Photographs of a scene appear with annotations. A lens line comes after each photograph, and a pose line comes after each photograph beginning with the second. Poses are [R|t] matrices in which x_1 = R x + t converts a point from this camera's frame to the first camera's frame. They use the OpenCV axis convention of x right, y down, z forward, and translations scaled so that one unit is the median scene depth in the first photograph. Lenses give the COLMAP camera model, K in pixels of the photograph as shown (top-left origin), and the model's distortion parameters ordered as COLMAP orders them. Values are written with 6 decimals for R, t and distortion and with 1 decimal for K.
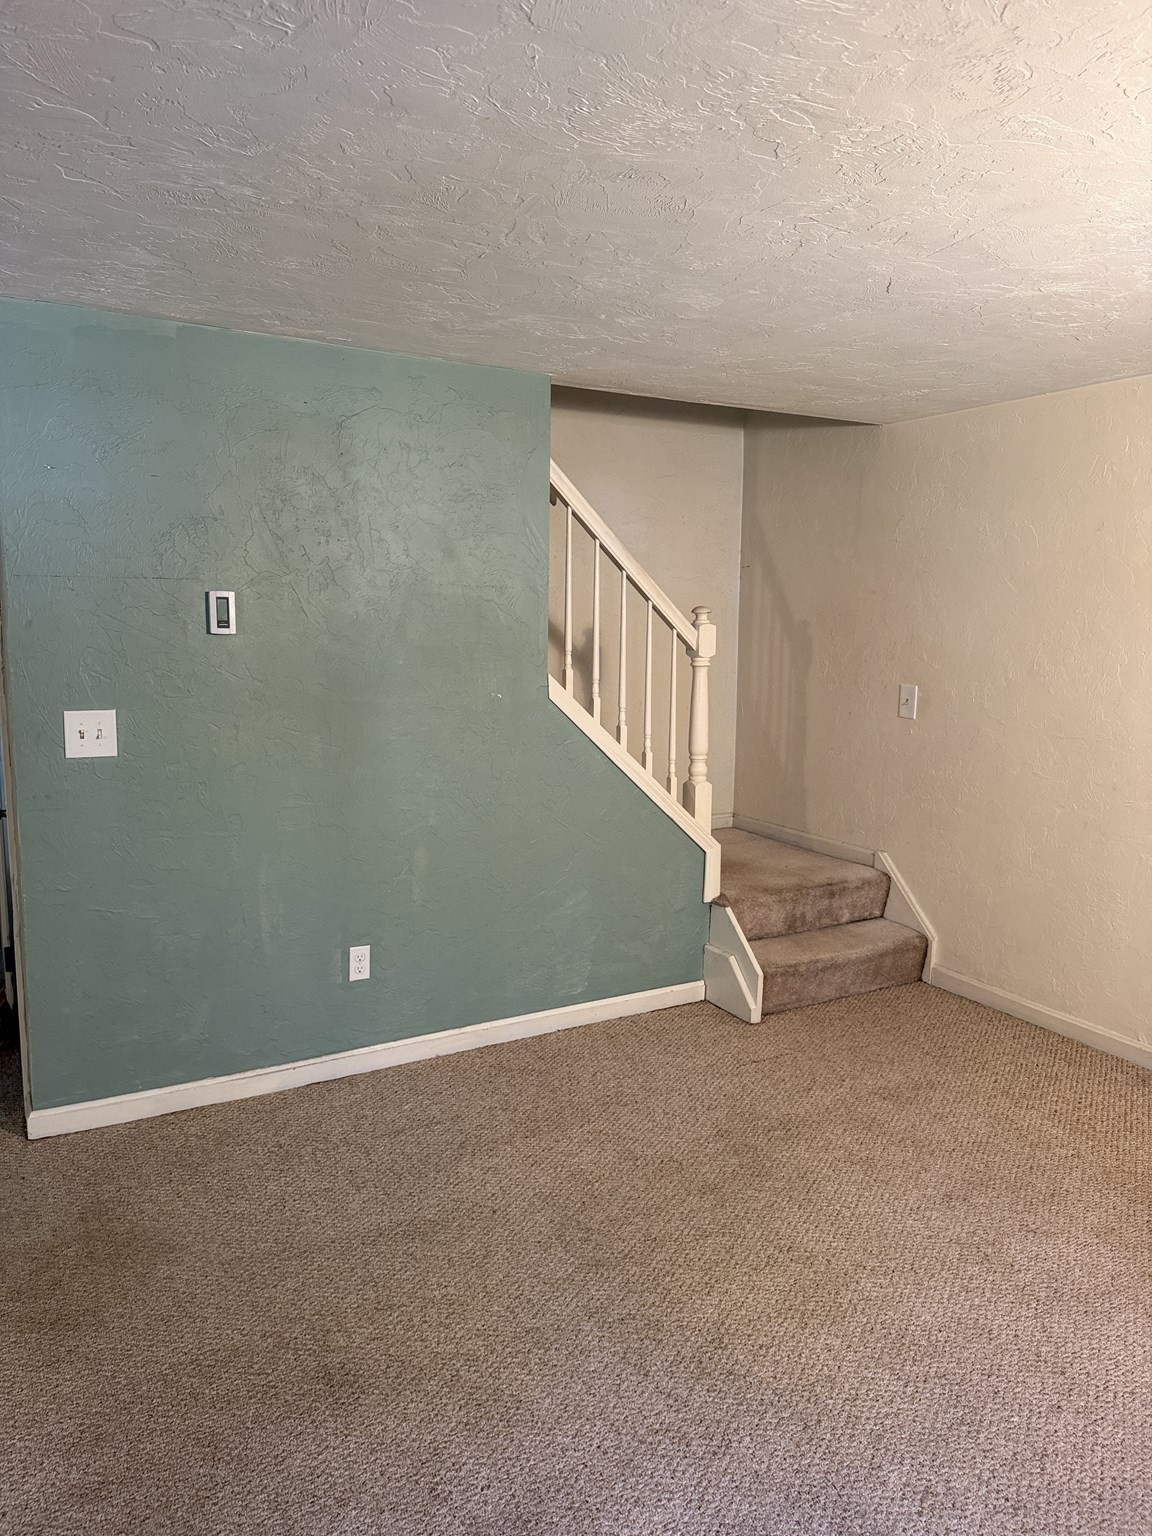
lens RADIAL K [[1091.7, 0, 576.5], [0, 1091.7, 764.2], [0, 0, 1]] dist [0.060544, -0.077156]
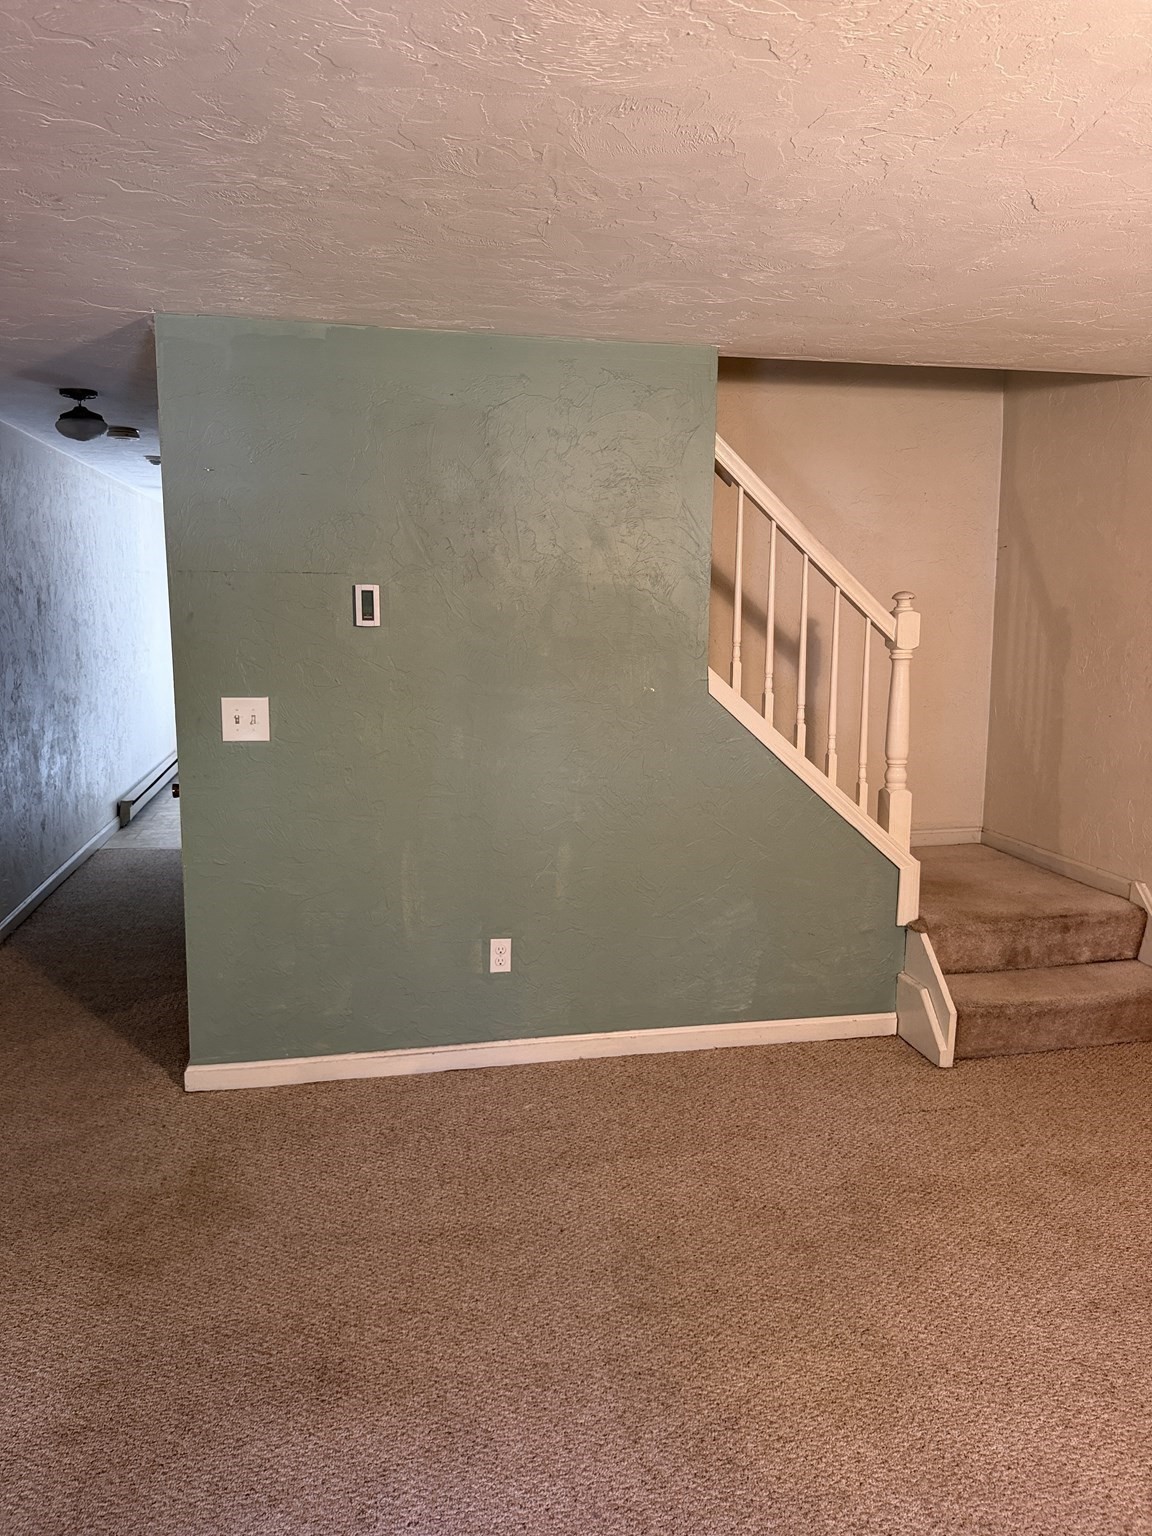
lens RADIAL K [[1091.7, 0, 576.5], [0, 1091.7, 764.2], [0, 0, 1]] dist [0.060544, -0.077156]
pose [[0.949571, 0.036588, -0.311410, 0.177956], [-0.035431, 0.999328, 0.009375, -0.004687], [0.311544, 0.002131, 0.950229, 0.079804]]
